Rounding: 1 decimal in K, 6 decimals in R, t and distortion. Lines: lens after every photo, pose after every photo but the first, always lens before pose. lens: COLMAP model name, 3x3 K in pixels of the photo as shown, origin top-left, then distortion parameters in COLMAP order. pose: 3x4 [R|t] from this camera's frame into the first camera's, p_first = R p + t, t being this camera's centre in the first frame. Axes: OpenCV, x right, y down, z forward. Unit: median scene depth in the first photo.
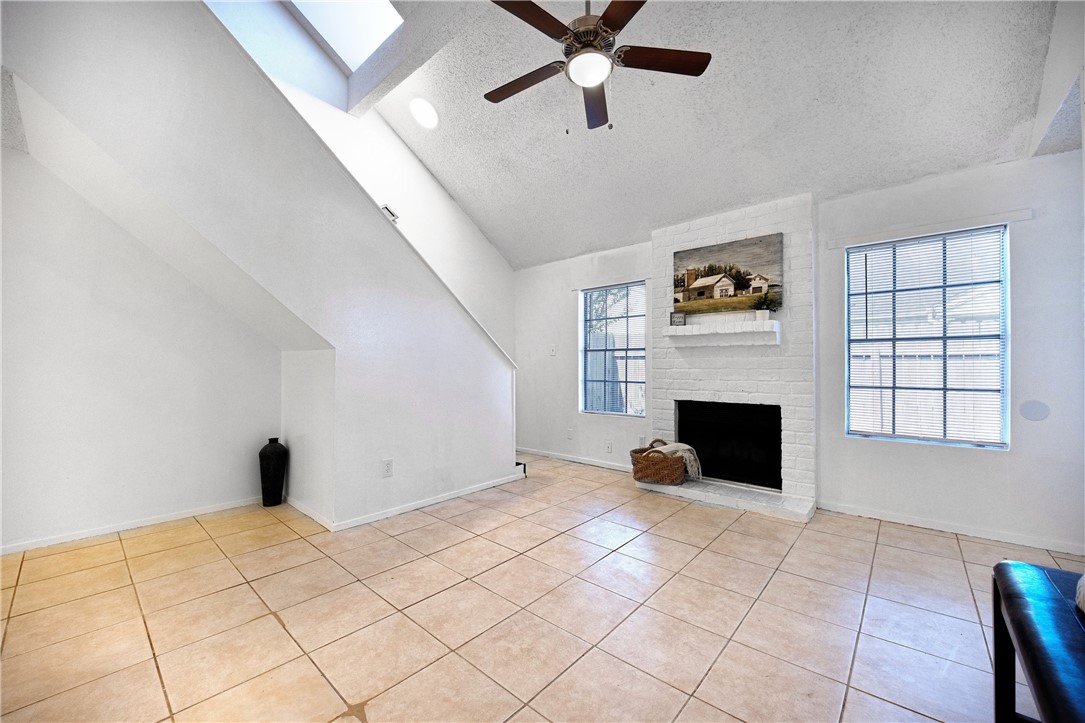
lens RADIAL K [[420.3, 0, 542.5], [0, 420.3, 361.5], [0, 0, 1]] dist [0.001113, -0.000072]
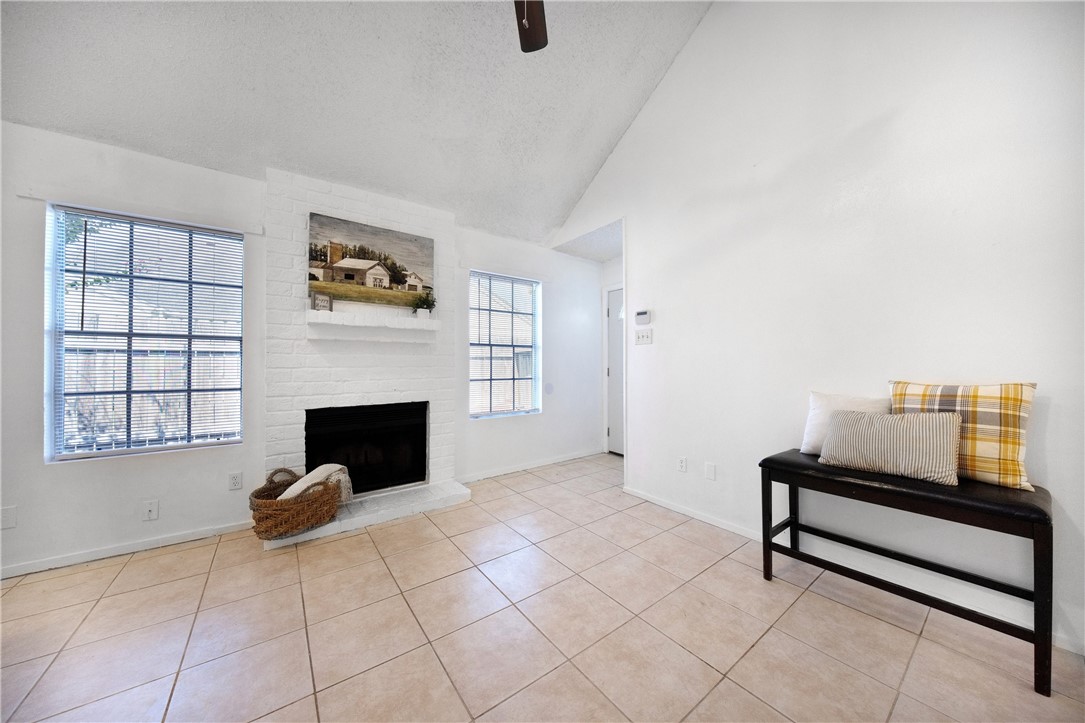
lens RADIAL K [[357.2, 0, 542.5], [0, 357.2, 361.5], [0, 0, 1]] dist [-0.008844, -0.000106]
pose [[0.201063, 0.008293, 0.979543, -0.243221], [-0.010704, 0.999923, -0.006268, 0.006375], [-0.979520, -0.009225, 0.201136, 0.506641]]
